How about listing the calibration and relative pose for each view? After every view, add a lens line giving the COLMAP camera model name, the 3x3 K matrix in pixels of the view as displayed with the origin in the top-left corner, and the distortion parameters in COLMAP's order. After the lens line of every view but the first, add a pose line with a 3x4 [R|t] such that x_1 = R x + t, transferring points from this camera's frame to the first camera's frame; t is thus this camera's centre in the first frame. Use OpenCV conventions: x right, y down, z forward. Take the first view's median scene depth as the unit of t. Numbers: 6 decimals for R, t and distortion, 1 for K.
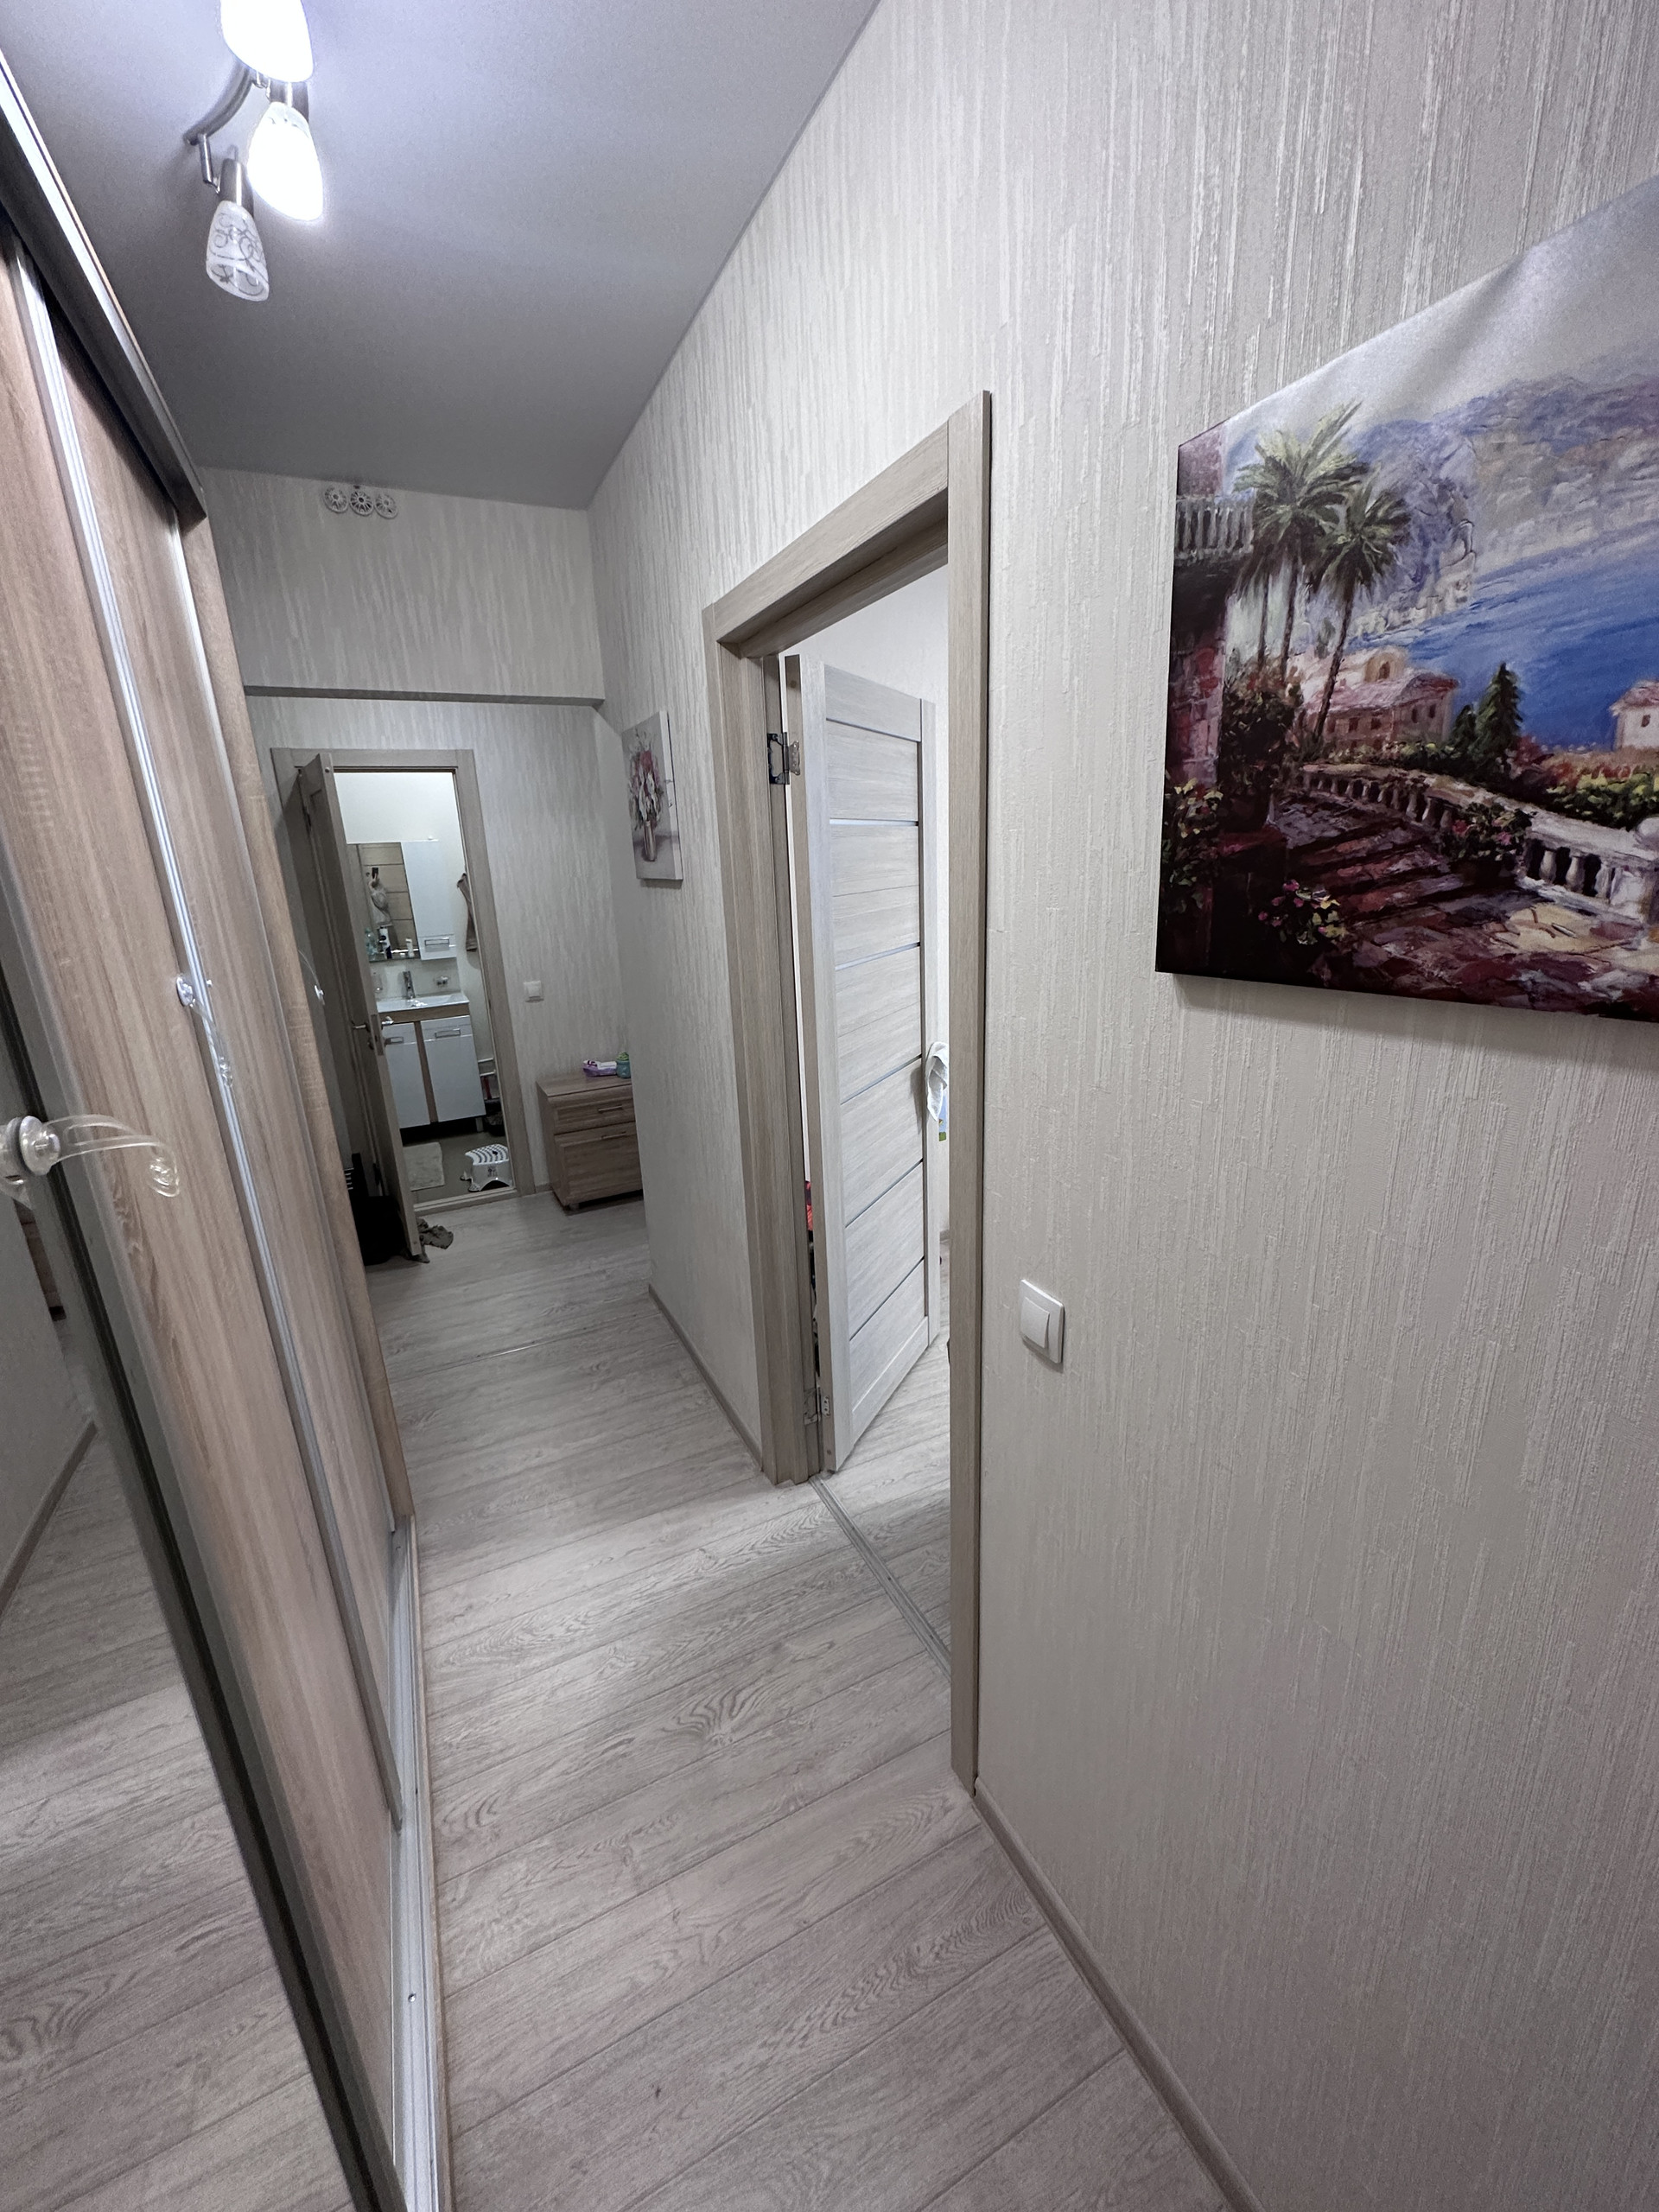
lens RADIAL K [[881.4, 0, 831.1], [0, 881.4, 1102.3], [0, 0, 1]] dist [-0.003207, 0.000486]
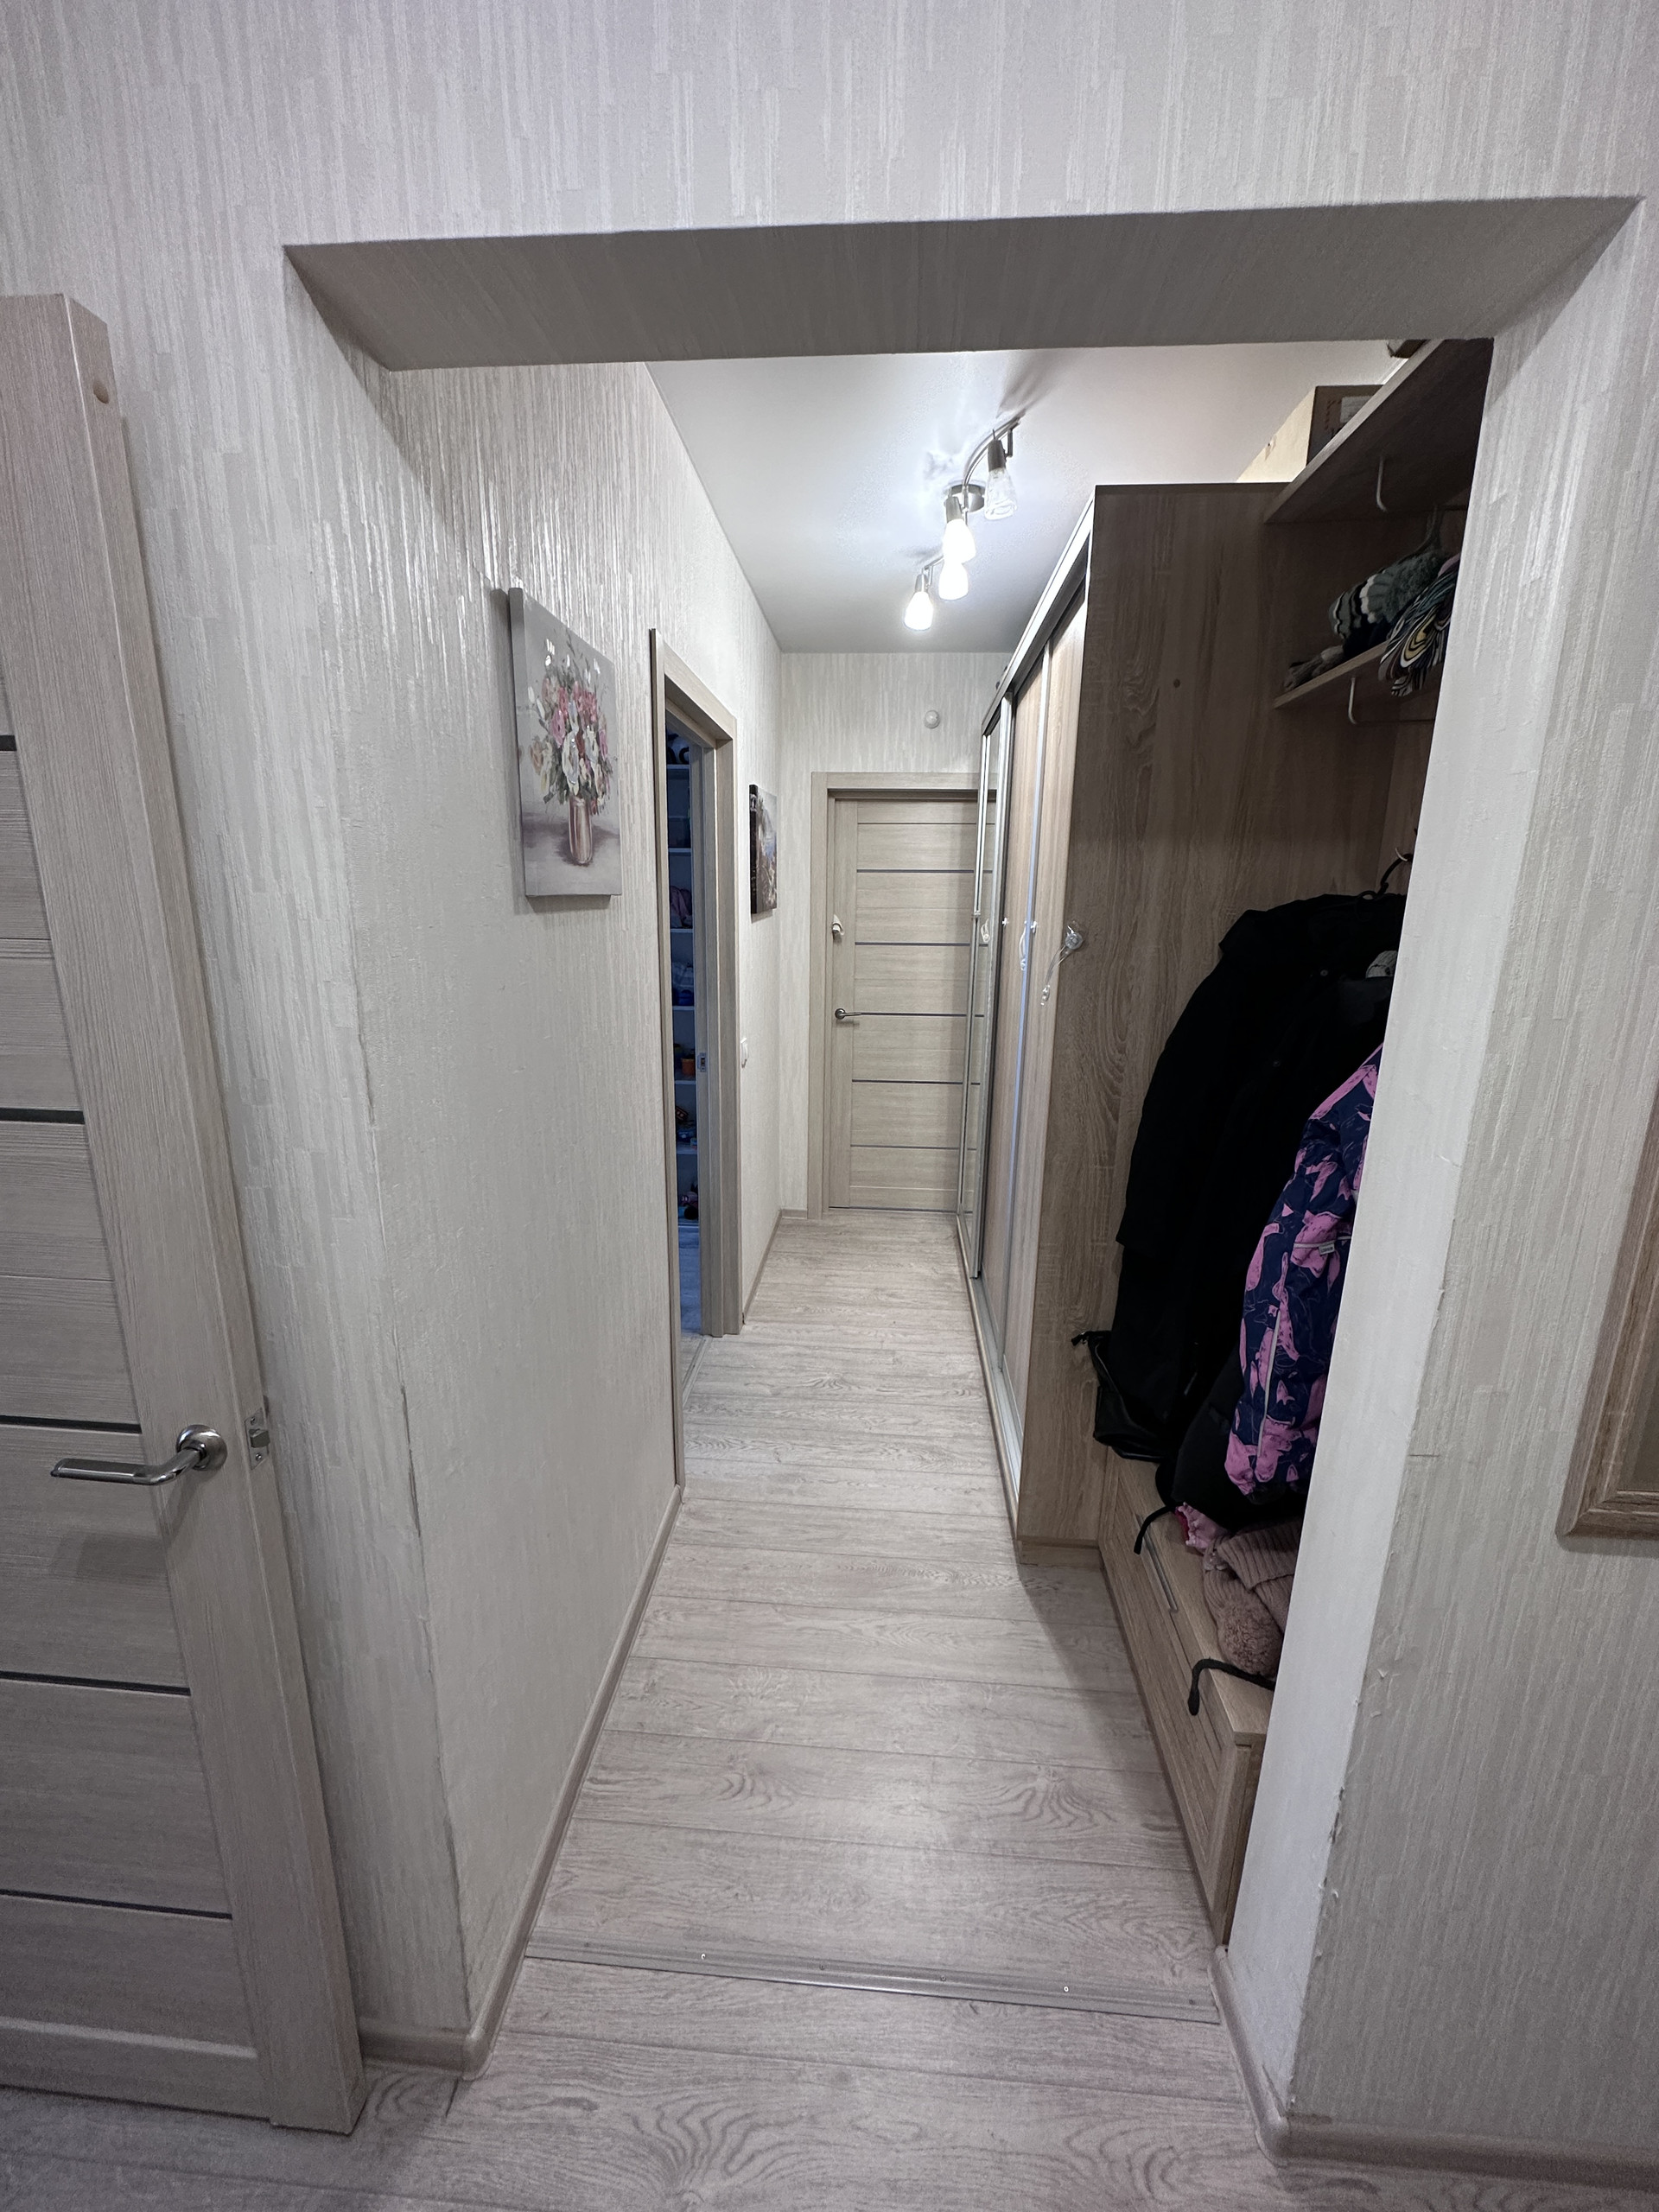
lens RADIAL K [[881.4, 0, 834.9], [0, 881.4, 1103.4], [0, 0, 1]] dist [-0.003207, 0.000486]
pose [[-0.863751, -0.088548, 0.496078, -1.041938], [0.160263, 0.885057, 0.437023, -0.571964], [-0.477755, 0.456982, -0.750278, 2.263121]]
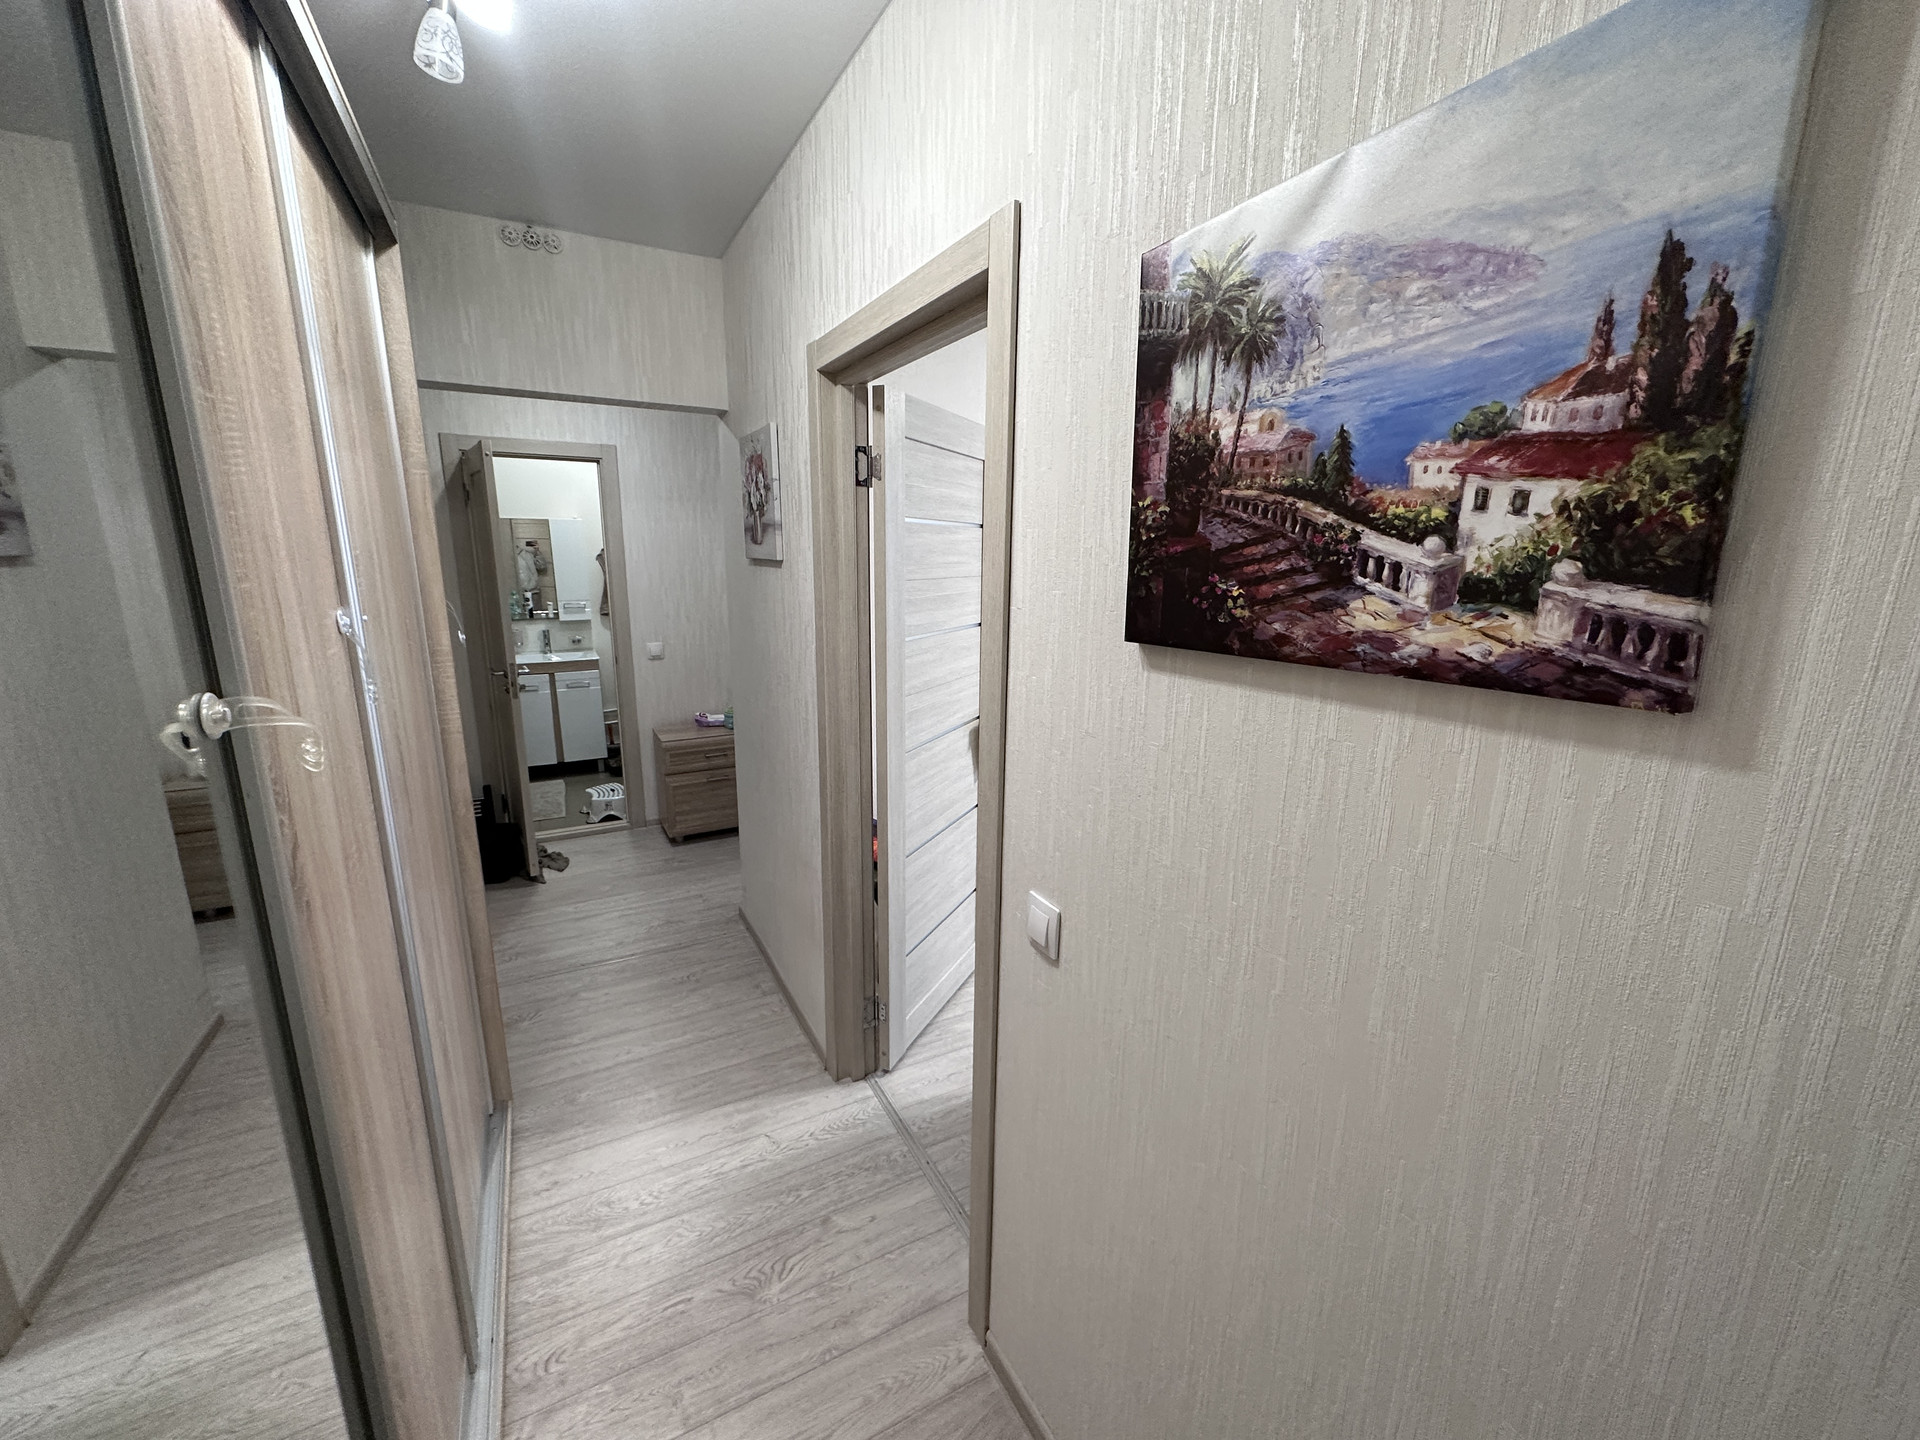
lens RADIAL K [[765.0, 0, 959.3], [0, 765.0, 717.0], [0, 0, 1]] dist [-0.003207, 0.000486]
pose [[0.997807, 0.043518, 0.049878, 0.041737], [-0.040313, 0.997164, -0.063553, 0.023917], [-0.052502, 0.061403, 0.996731, -0.054062]]
